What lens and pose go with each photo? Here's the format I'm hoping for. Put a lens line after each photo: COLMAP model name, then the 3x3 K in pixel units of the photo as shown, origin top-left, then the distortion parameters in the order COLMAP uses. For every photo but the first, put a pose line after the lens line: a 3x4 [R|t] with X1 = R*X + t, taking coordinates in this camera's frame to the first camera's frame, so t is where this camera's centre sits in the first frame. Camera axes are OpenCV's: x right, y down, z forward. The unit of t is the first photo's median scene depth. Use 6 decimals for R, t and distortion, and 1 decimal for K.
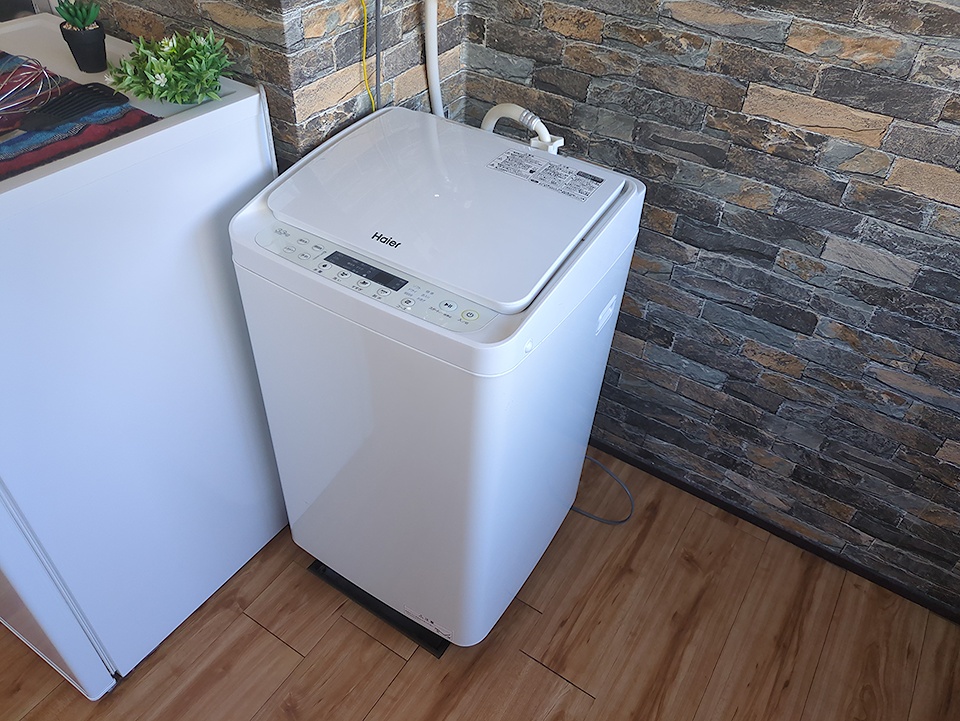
lens RADIAL K [[736.1, 0, 479.8], [0, 736.1, 361.7], [0, 0, 1]] dist [0.016520, -0.018417]
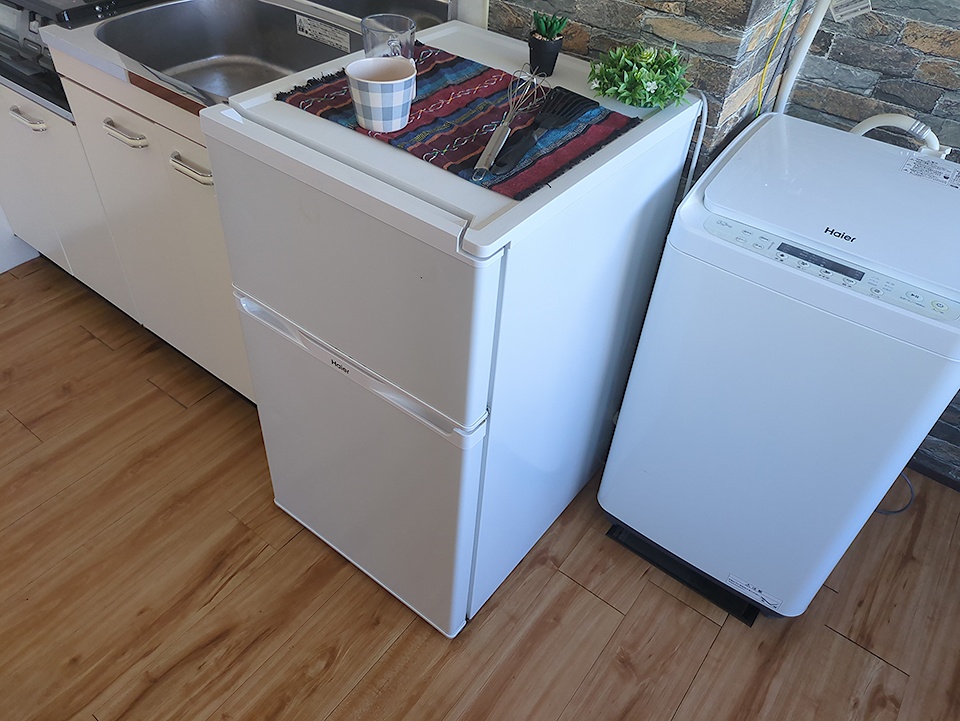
lens RADIAL K [[736.1, 0, 457.7], [0, 736.1, 337.8], [0, 0, 1]] dist [0.016520, -0.018417]
pose [[0.996552, 0.052068, -0.064602, -0.441042], [-0.053434, 0.998379, -0.019593, 0.030353], [0.063477, 0.022977, 0.997719, -0.102690]]
